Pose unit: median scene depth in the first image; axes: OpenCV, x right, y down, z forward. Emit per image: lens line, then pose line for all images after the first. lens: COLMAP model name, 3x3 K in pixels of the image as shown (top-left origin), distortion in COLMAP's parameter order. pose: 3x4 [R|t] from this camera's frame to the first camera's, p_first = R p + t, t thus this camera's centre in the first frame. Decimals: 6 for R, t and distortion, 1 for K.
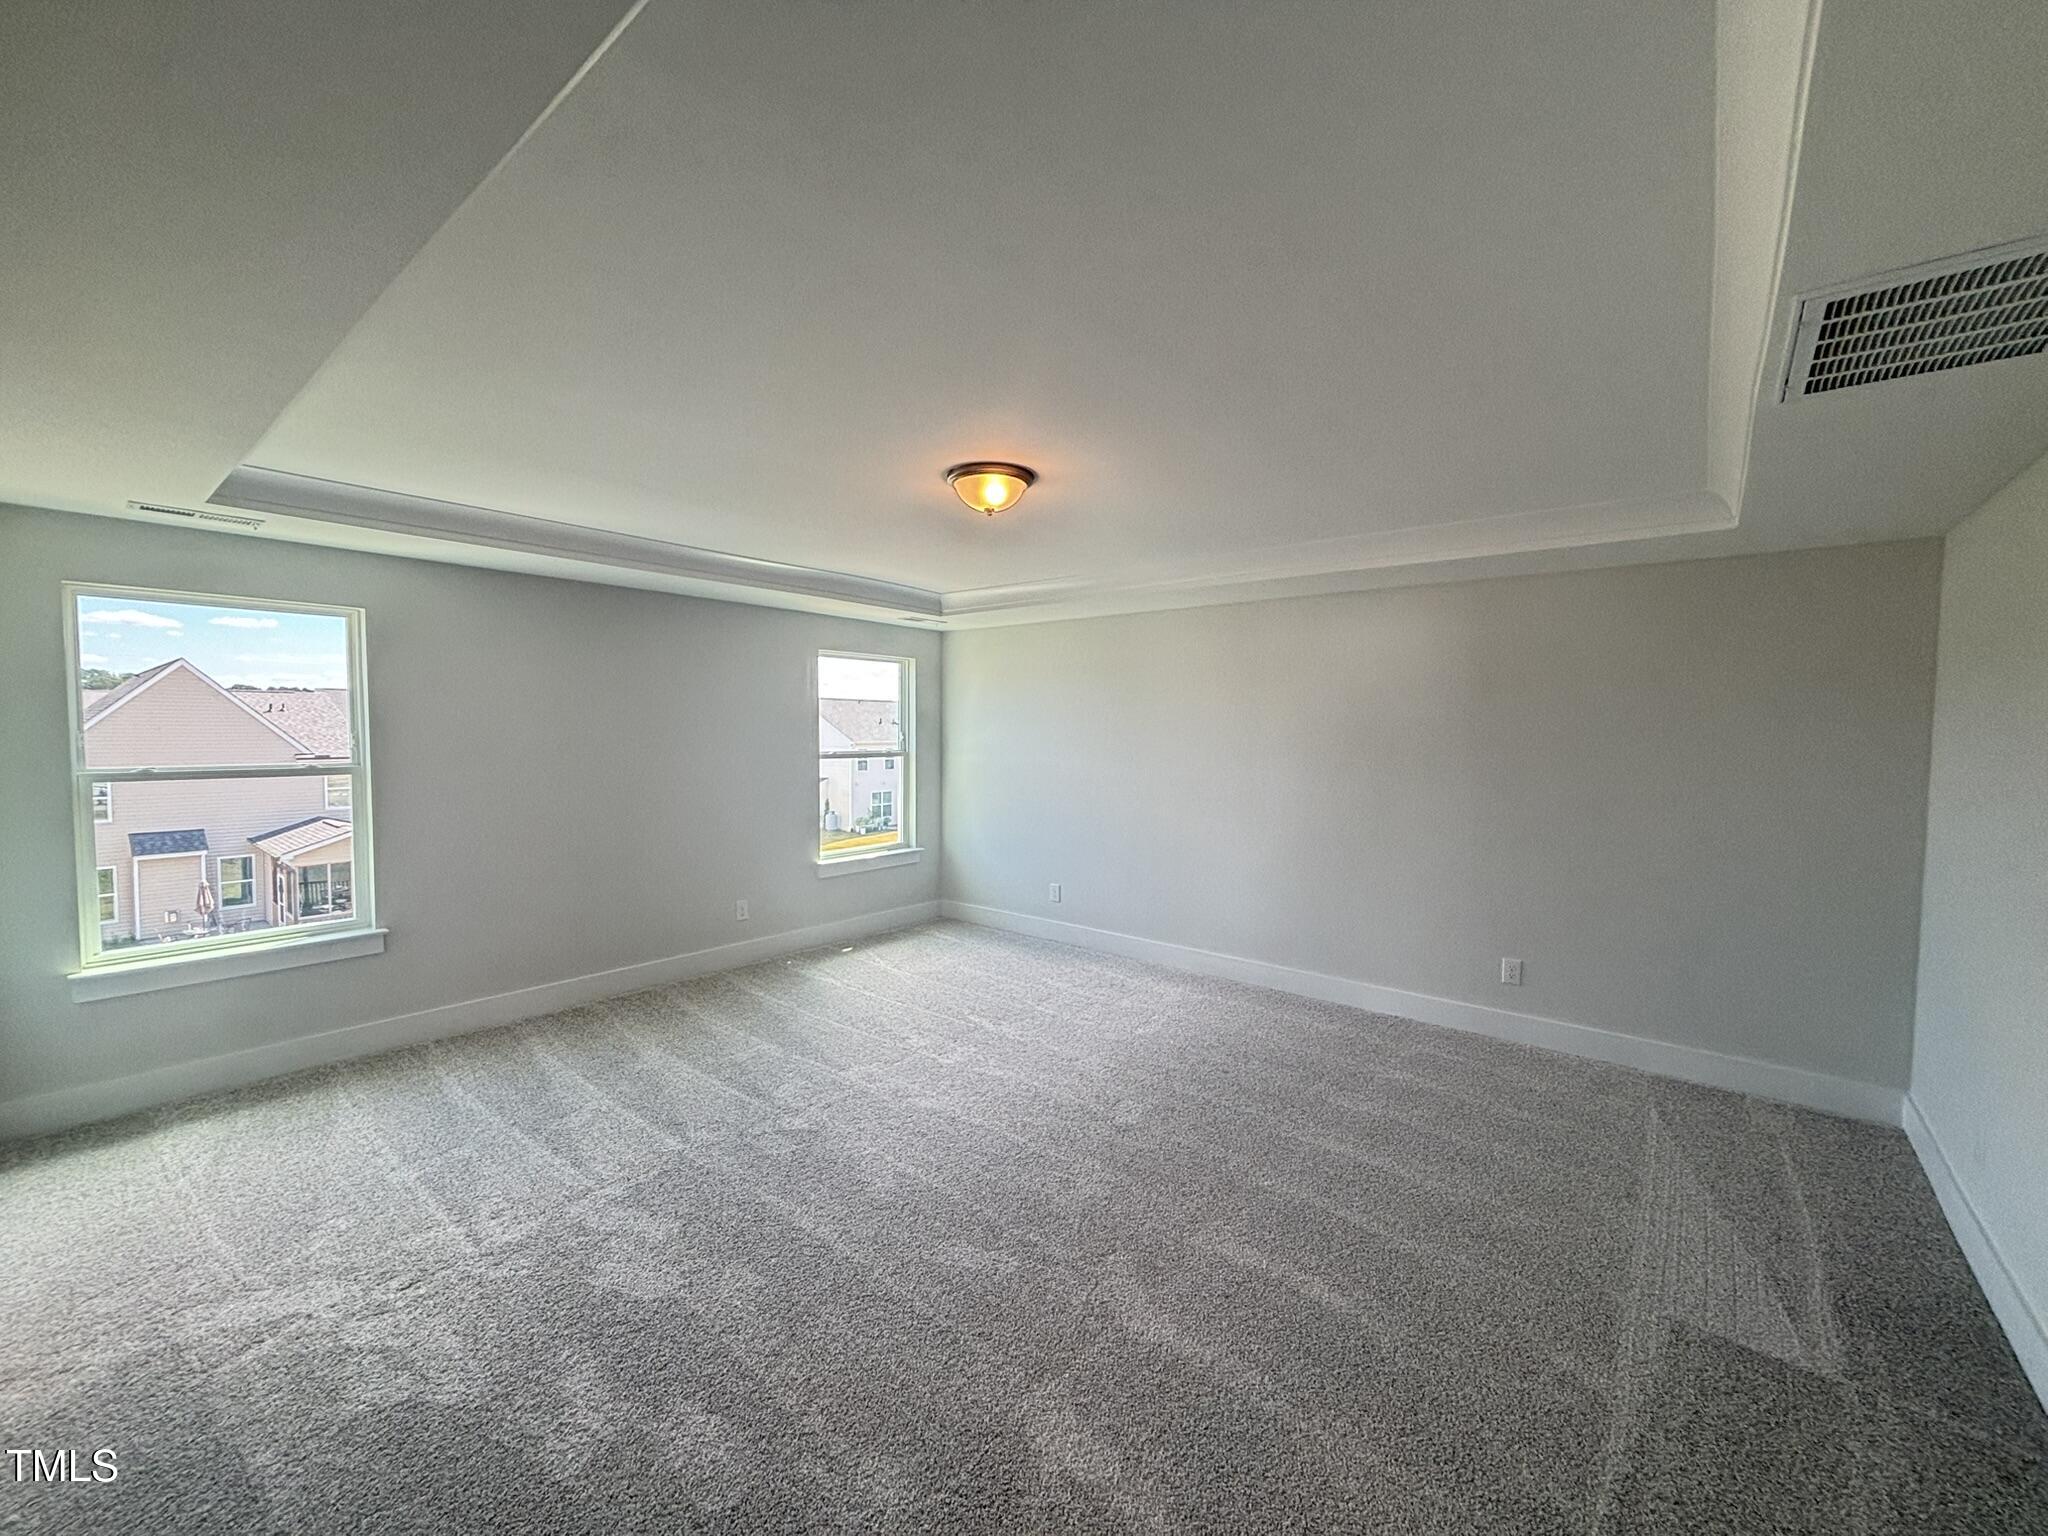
lens RADIAL K [[826.5, 0, 1003.2], [0, 826.5, 775.5], [0, 0, 1]] dist [-0.002114, -0.000036]
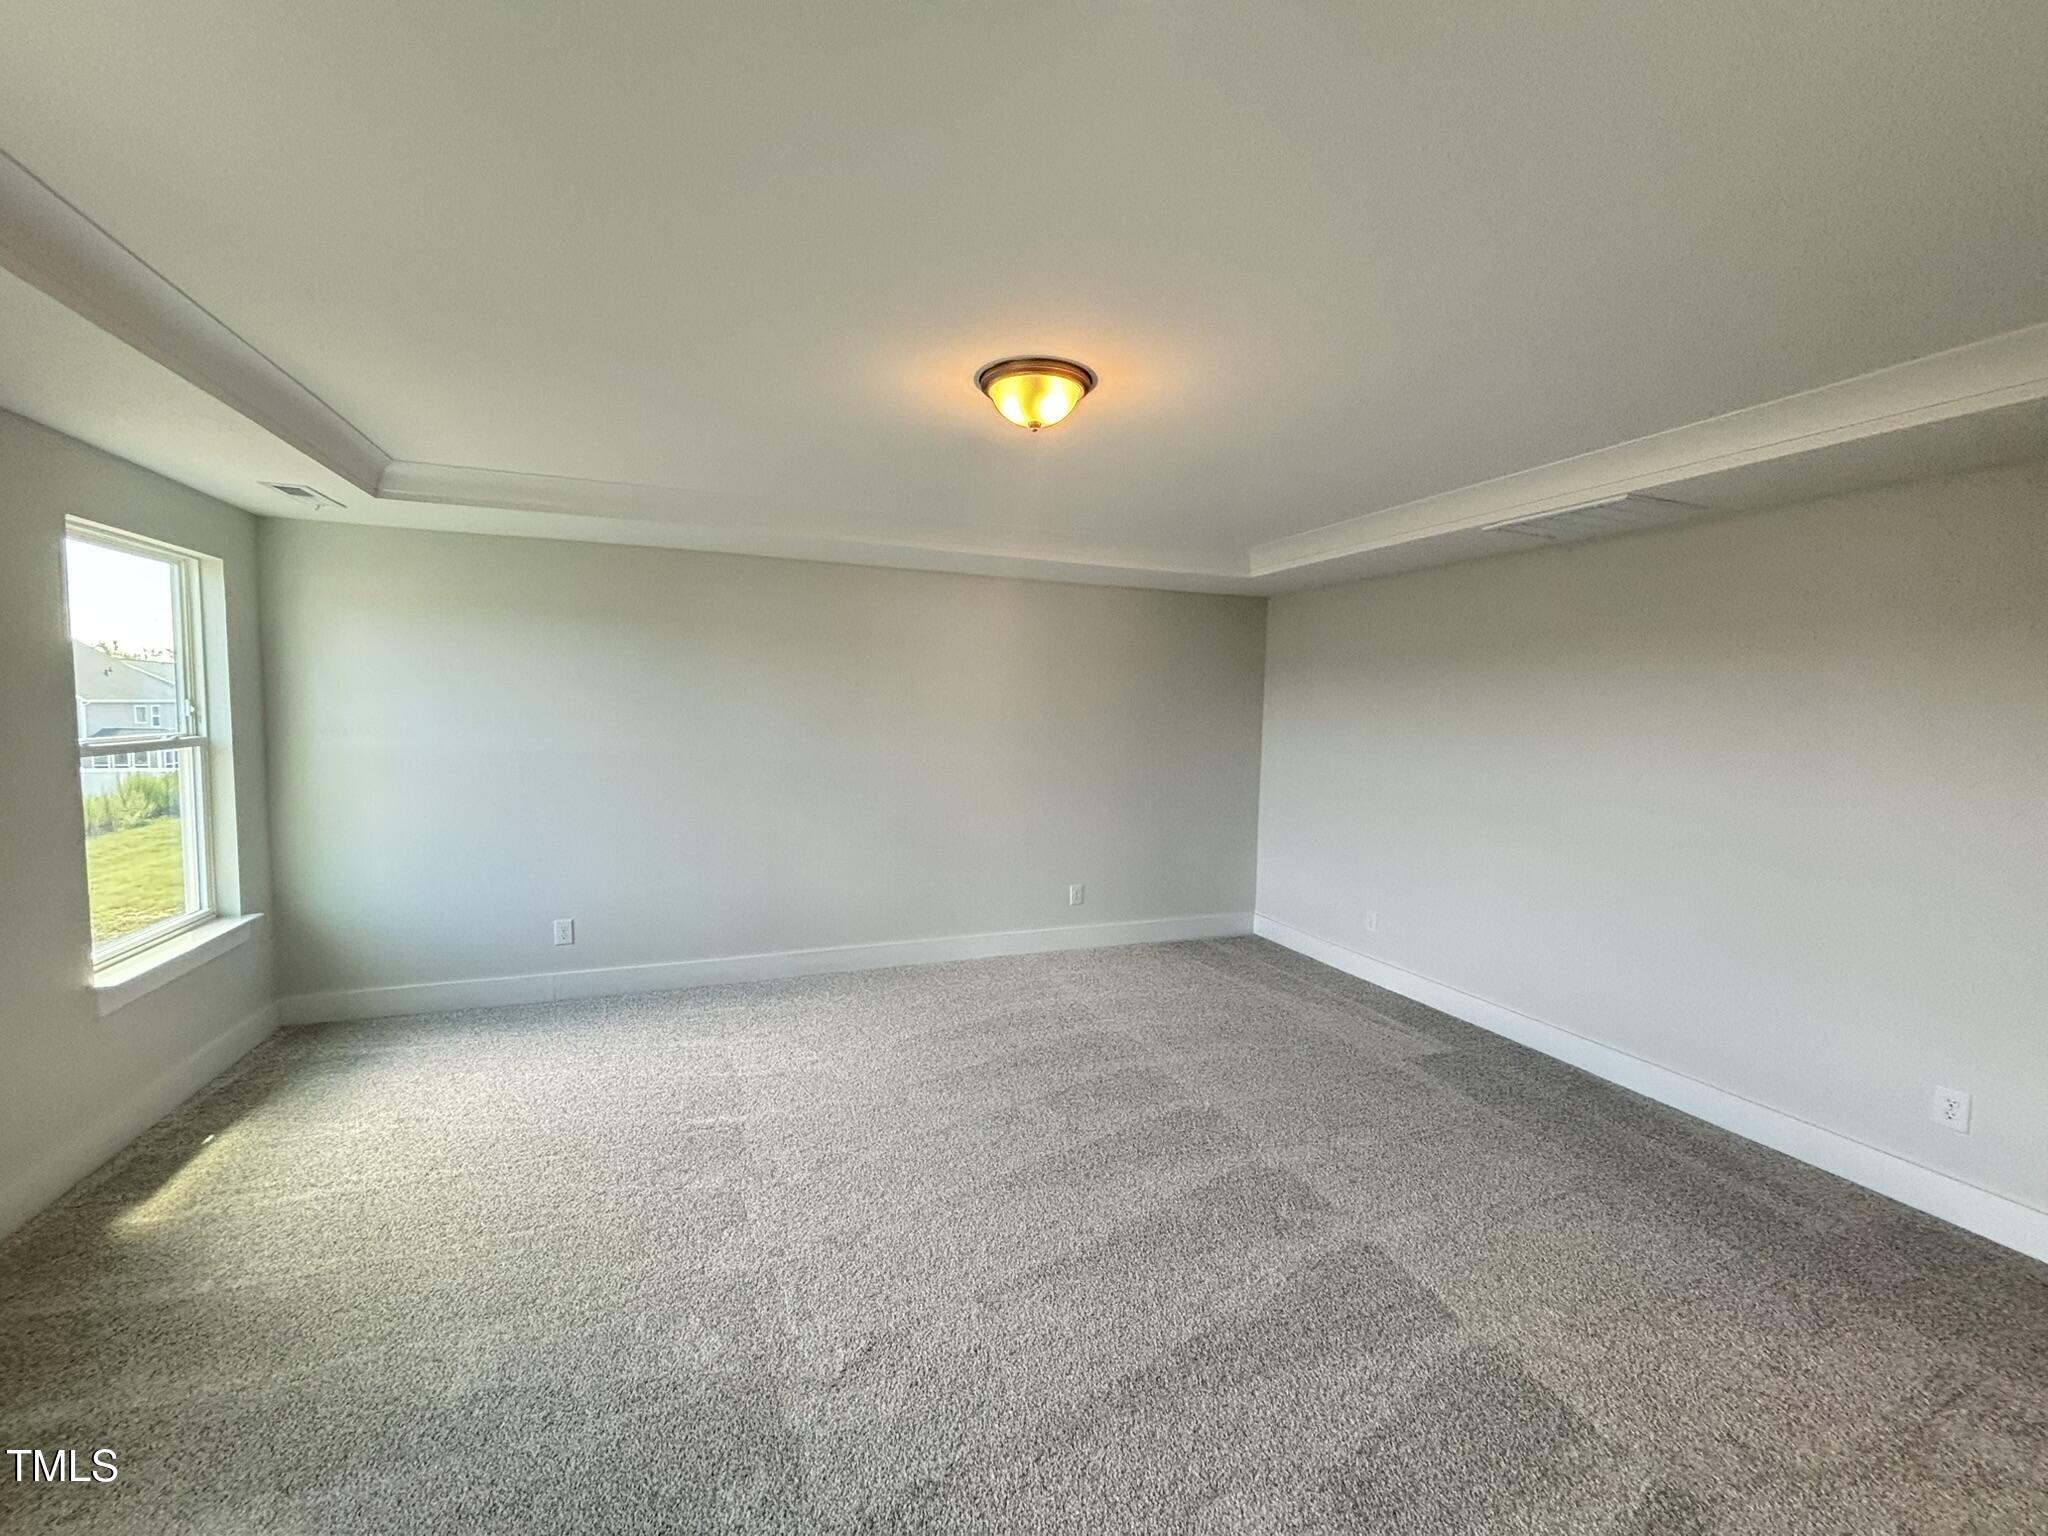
lens RADIAL K [[826.5, 0, 1019.5], [0, 826.5, 761.1], [0, 0, 1]] dist [-0.002114, -0.000036]
pose [[0.479350, -0.056279, 0.875817, -0.440324], [0.039553, 0.998313, 0.042503, -0.021395], [-0.876732, 0.014267, 0.480768, 0.385355]]
